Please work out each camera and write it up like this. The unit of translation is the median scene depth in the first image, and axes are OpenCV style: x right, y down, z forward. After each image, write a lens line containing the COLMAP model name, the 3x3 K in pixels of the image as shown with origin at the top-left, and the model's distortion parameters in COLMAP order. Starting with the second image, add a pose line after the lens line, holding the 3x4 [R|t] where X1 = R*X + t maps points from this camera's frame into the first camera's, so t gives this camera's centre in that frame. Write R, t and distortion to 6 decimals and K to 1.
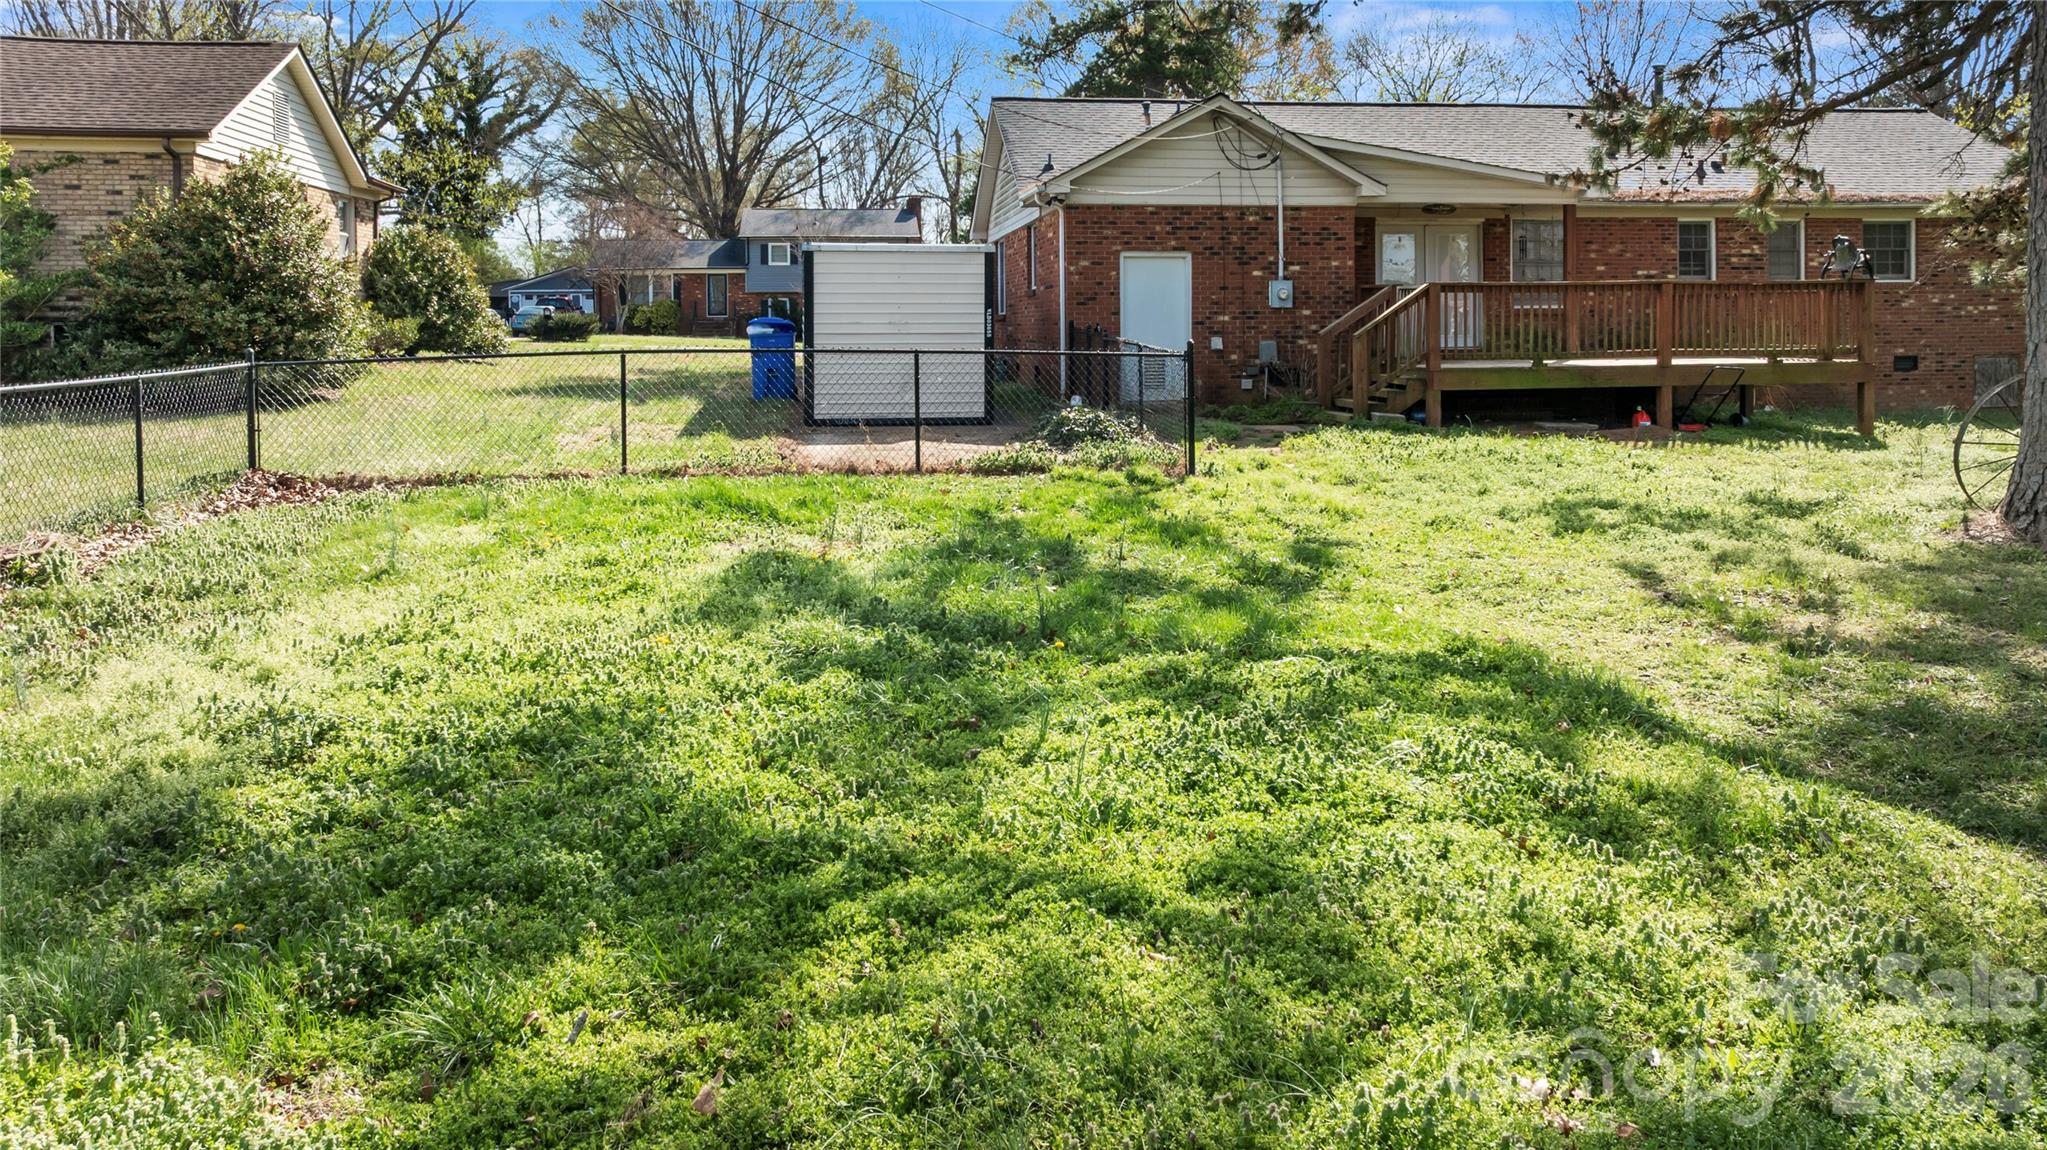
lens RADIAL K [[1481.6, 0, 1042.3], [0, 1481.6, 574.0], [0, 0, 1]] dist [-0.000268, -0.028605]
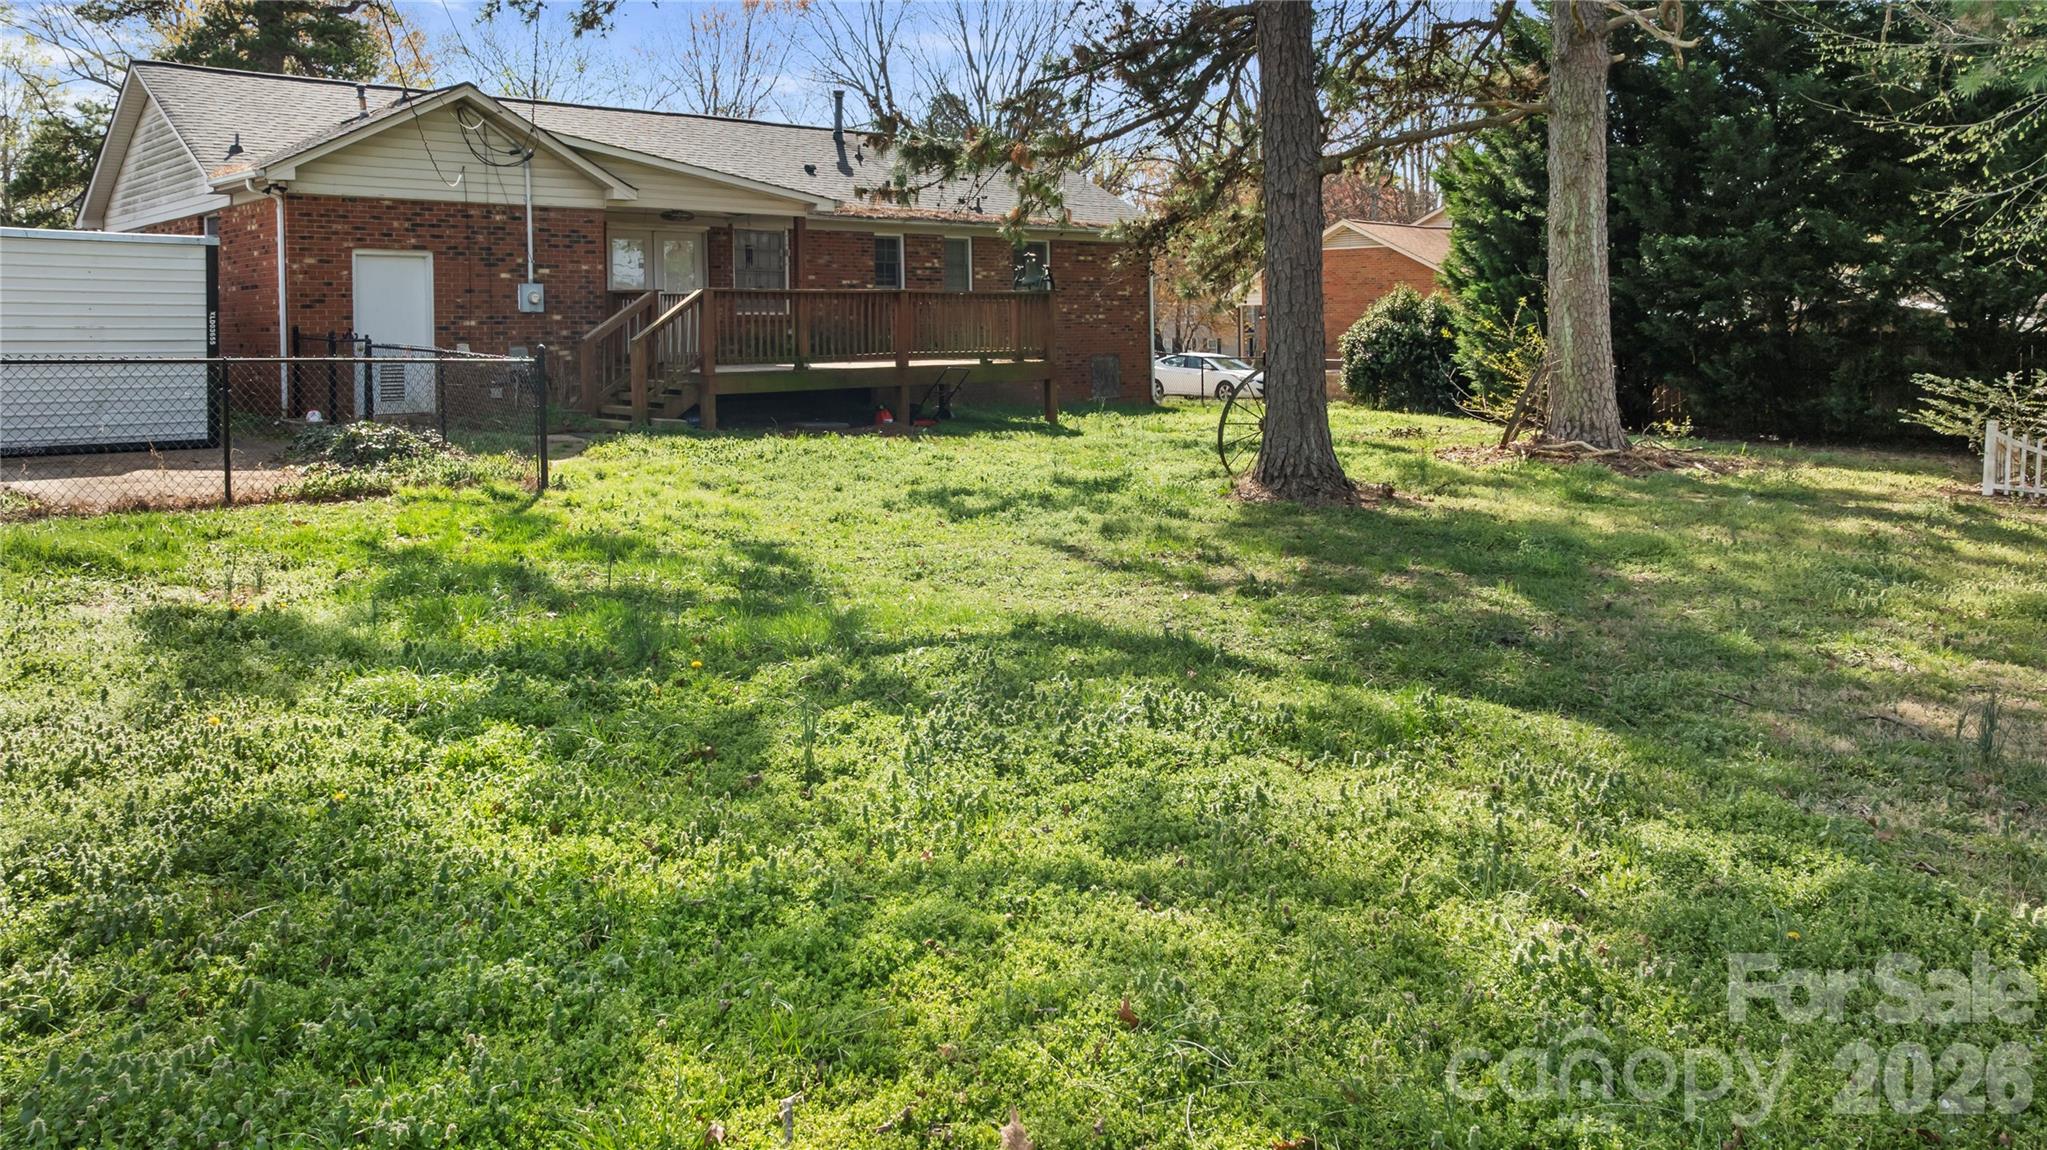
lens RADIAL K [[1481.6, 0, 1042.3], [0, 1481.6, 574.0], [0, 0, 1]] dist [-0.000268, -0.028605]
pose [[0.827010, -0.090253, 0.554896, -0.119592], [0.092894, 0.995400, 0.023451, -0.004080], [-0.554460, 0.032152, 0.831589, 0.032215]]
